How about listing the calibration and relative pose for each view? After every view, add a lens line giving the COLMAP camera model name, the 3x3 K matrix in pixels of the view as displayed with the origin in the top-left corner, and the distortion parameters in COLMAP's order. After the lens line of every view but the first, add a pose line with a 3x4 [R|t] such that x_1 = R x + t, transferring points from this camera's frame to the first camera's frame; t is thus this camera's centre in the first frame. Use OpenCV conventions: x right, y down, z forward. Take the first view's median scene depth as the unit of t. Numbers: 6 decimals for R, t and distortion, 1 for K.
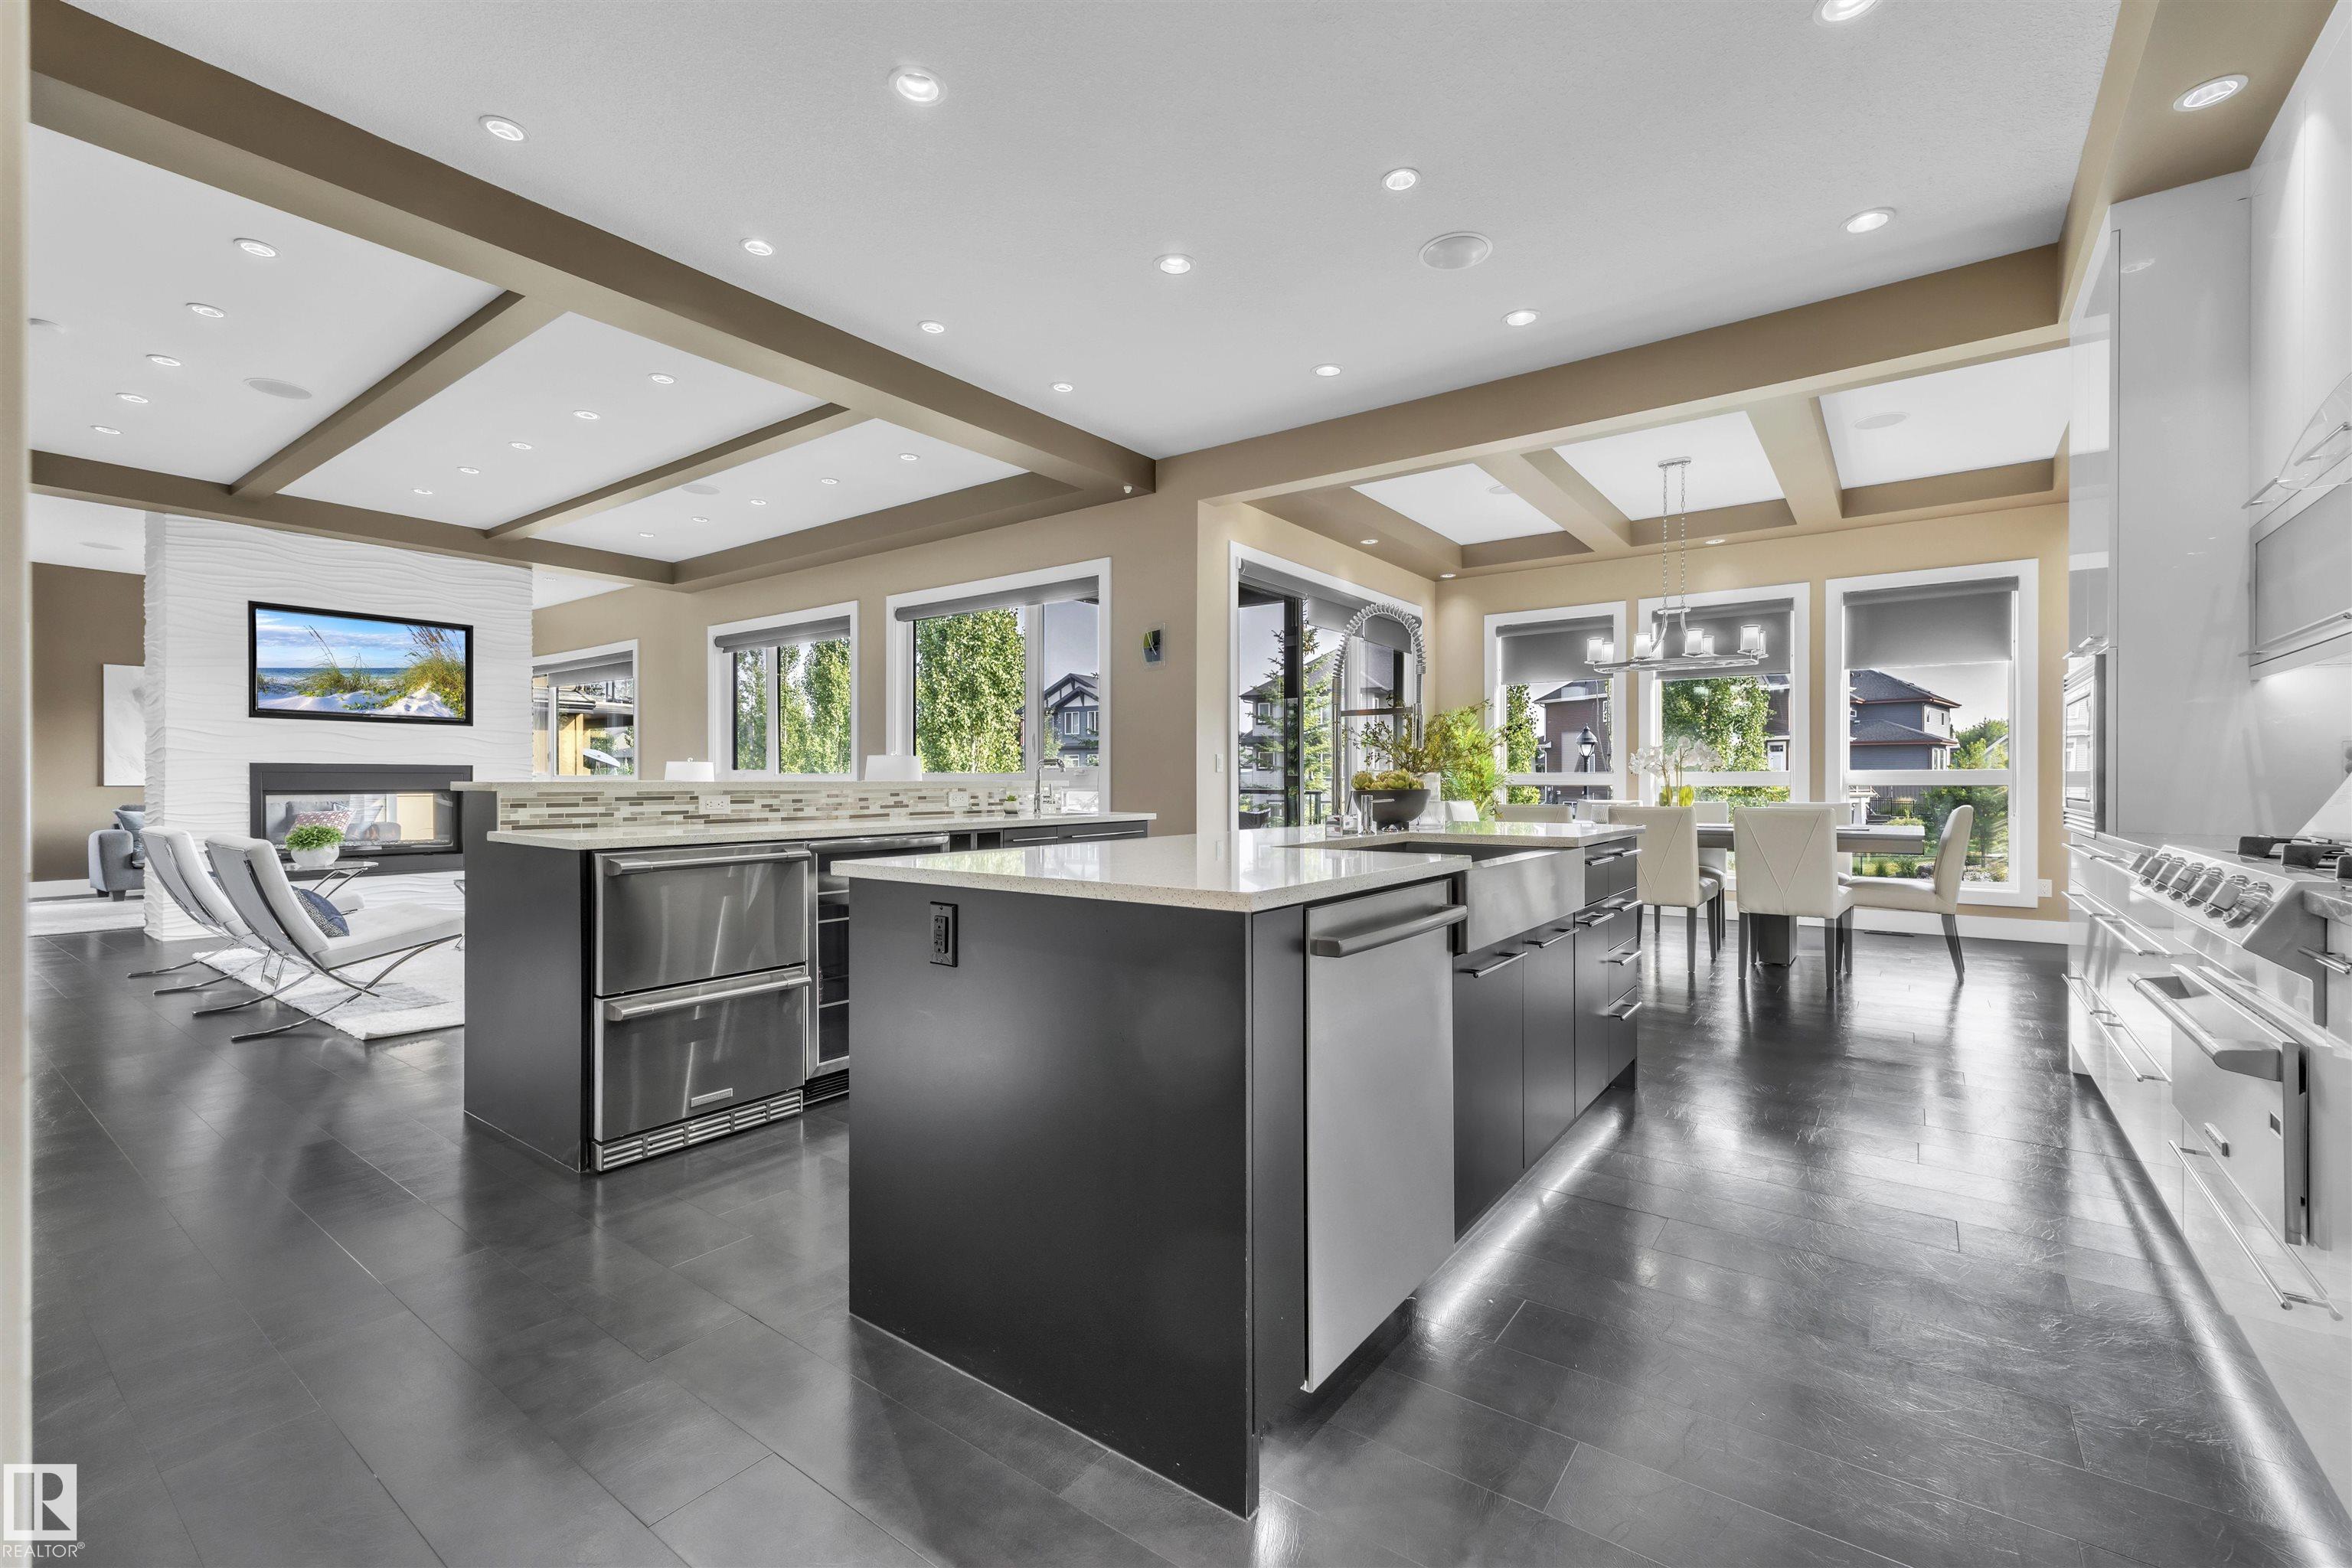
lens RADIAL K [[999.1, 0, 1188.8], [0, 999.1, 785.9], [0, 0, 1]] dist [0.000784, 0.000079]
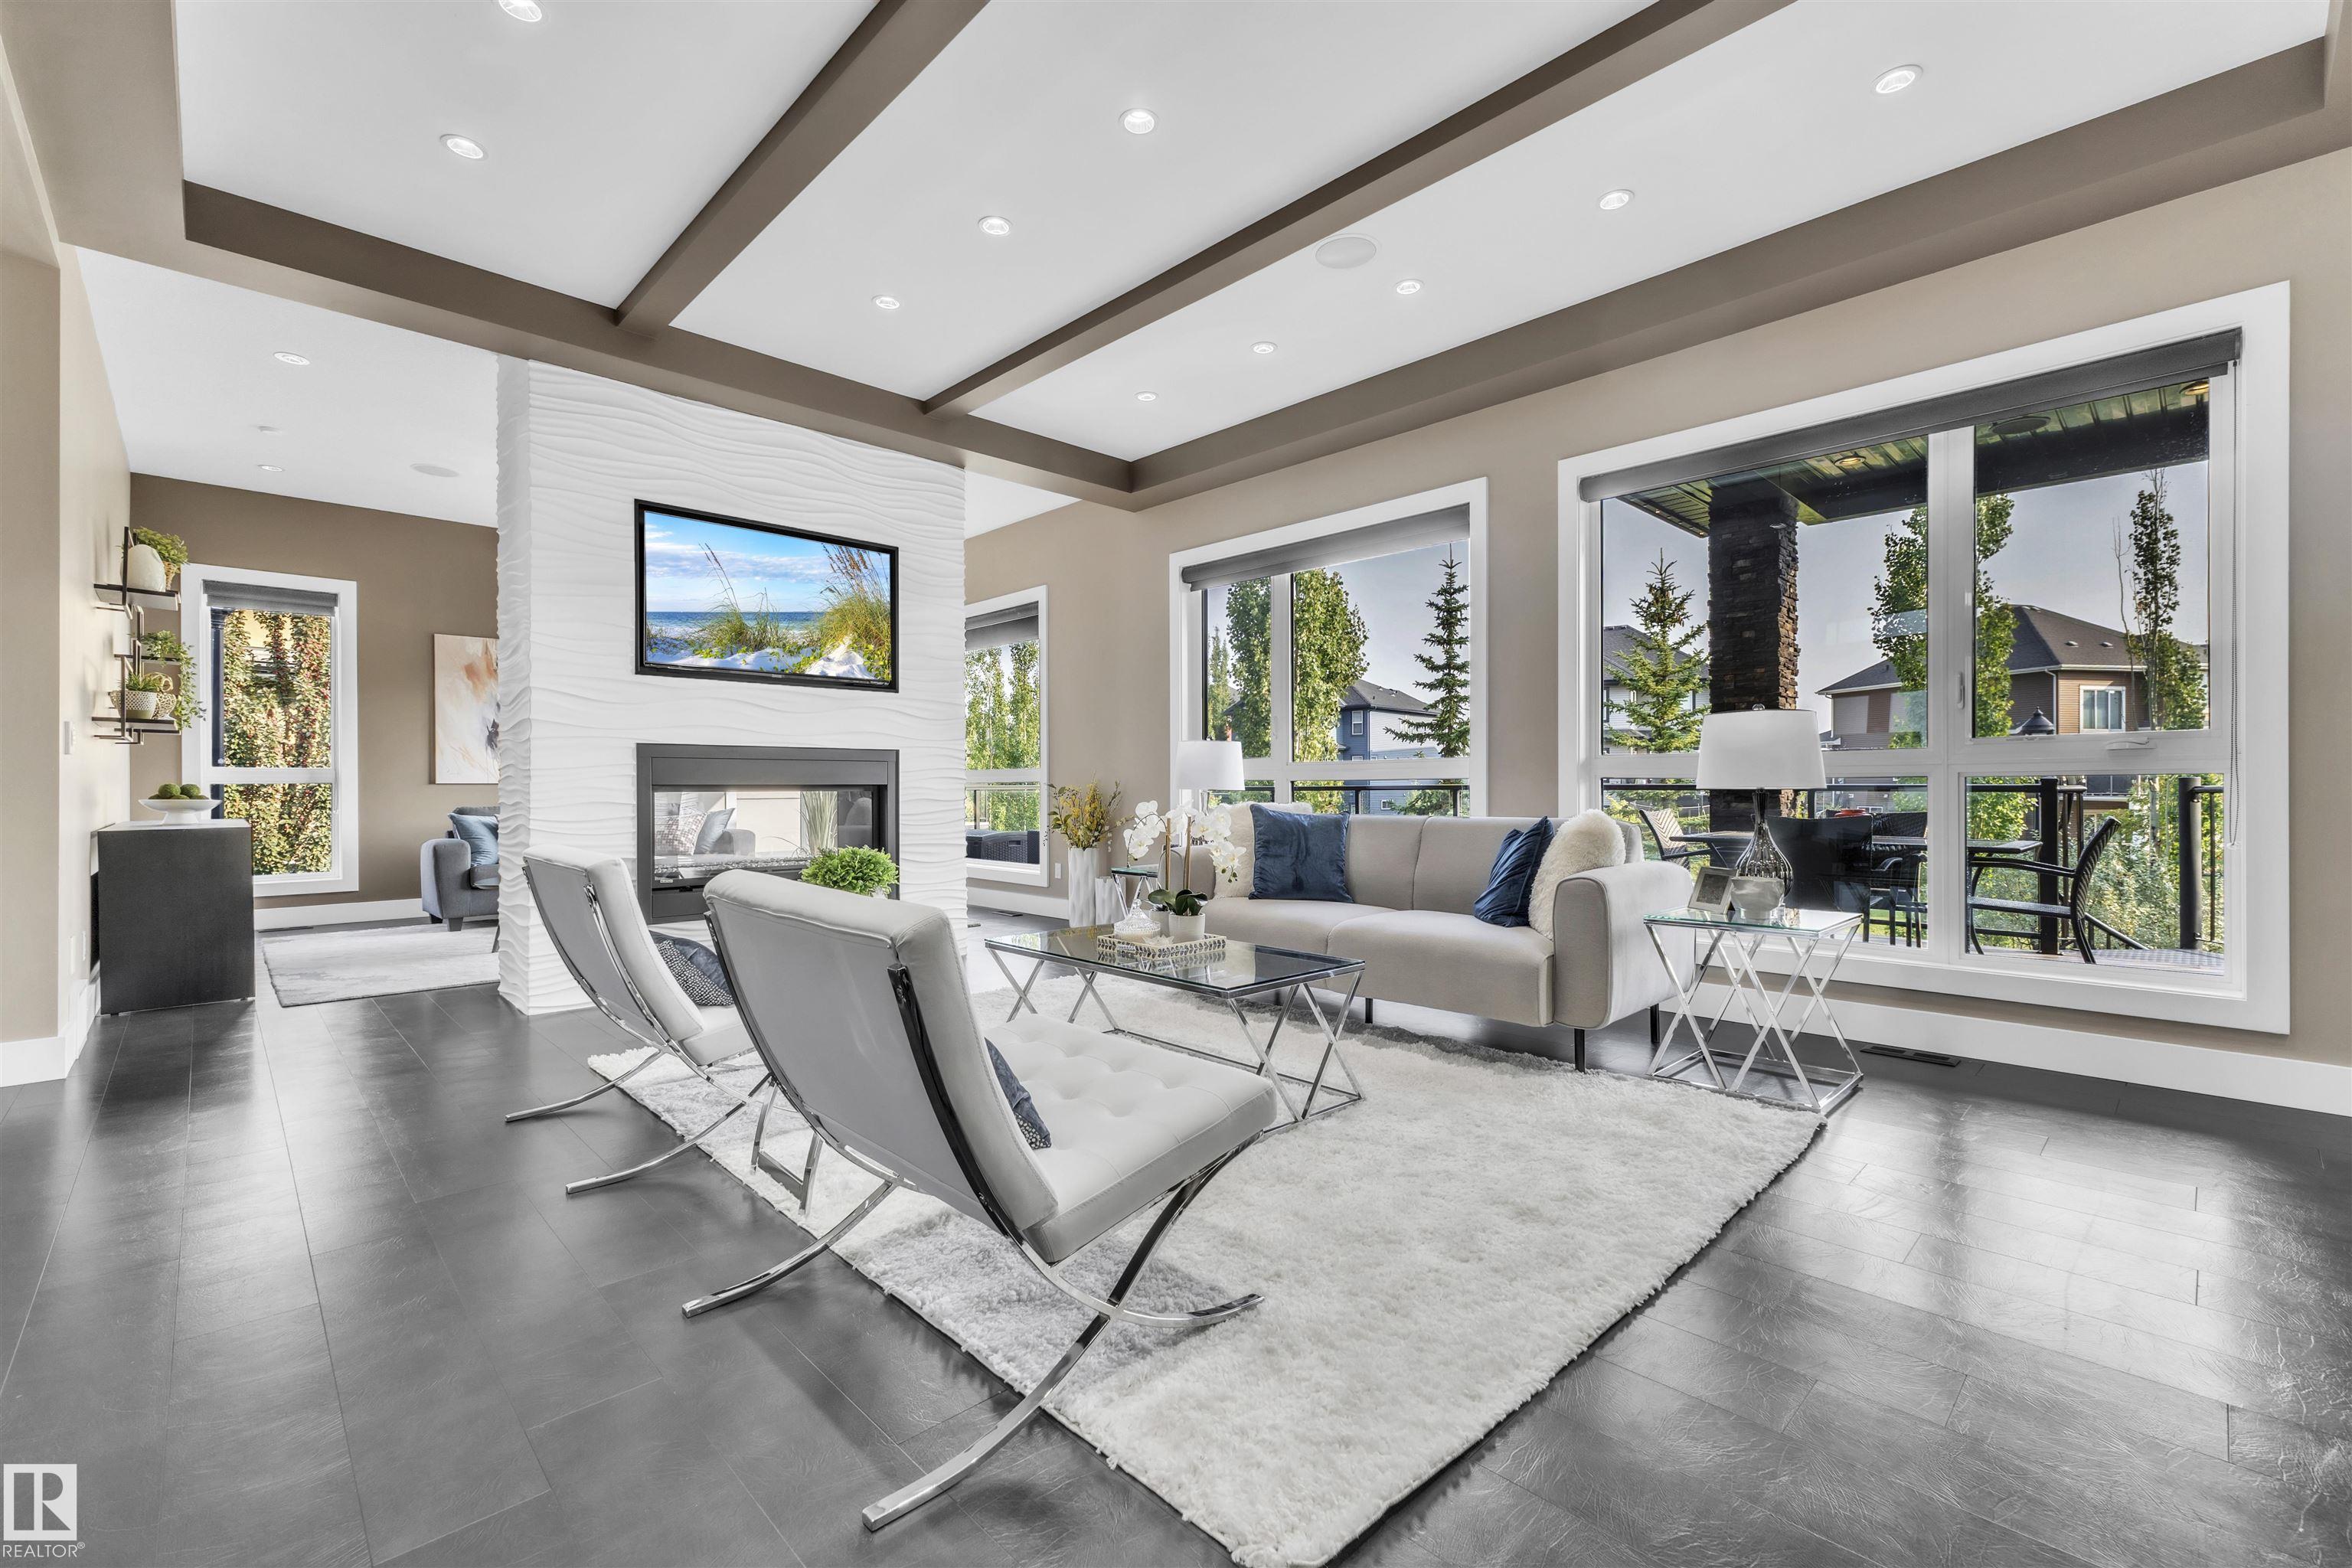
lens RADIAL K [[999.3, 0, 1181.4], [0, 999.3, 794.7], [0, 0, 1]] dist [0.003805, 0.000238]
pose [[0.985251, -0.001682, -0.171106, -0.409689], [0.002632, 0.999982, 0.005328, 0.007227], [0.171094, -0.005700, 0.985238, 0.355701]]
